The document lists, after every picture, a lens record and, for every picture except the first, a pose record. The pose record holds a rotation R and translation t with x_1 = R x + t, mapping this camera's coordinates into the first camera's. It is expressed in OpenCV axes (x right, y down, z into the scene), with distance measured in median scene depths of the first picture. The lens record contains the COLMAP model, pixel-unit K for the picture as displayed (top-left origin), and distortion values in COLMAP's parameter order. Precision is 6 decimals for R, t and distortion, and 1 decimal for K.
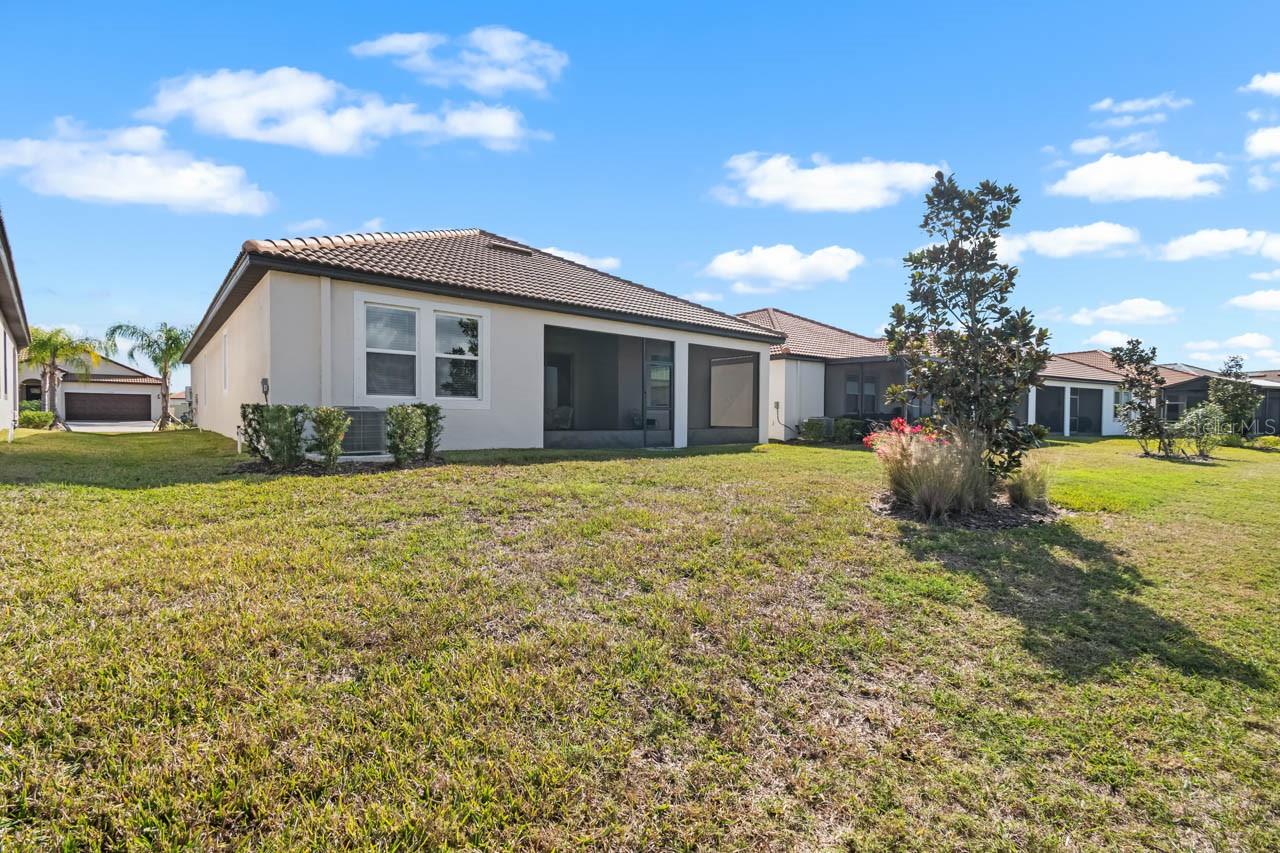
lens RADIAL K [[575.3, 0, 643.7], [0, 575.3, 423.6], [0, 0, 1]] dist [0.013097, -0.005786]
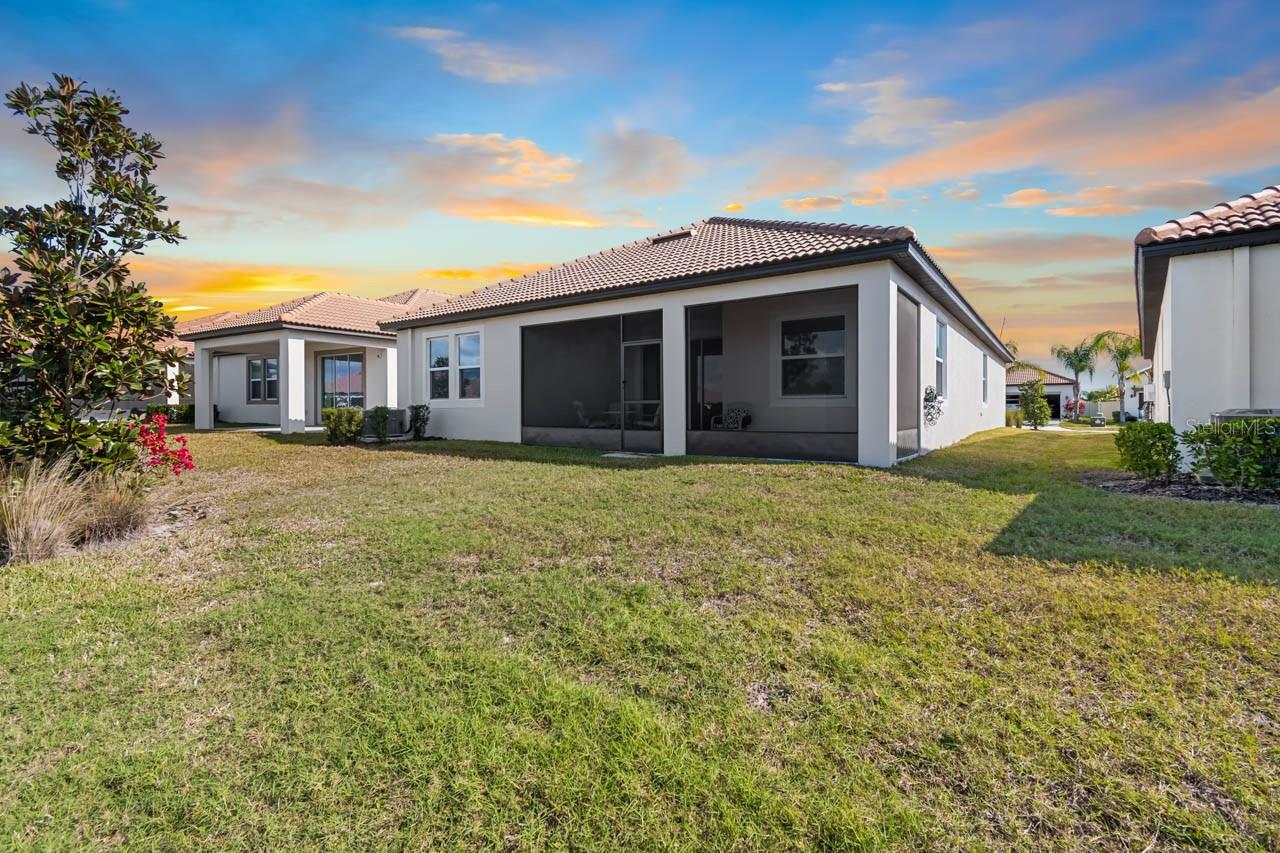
lens RADIAL K [[575.3, 0, 645.0], [0, 575.3, 419.1], [0, 0, 1]] dist [0.013097, -0.005786]
pose [[0.243796, -0.001549, -0.969825, 0.852449], [-0.017342, 0.999832, -0.005956, 0.000682], [0.969671, 0.018271, 0.243729, 0.902675]]
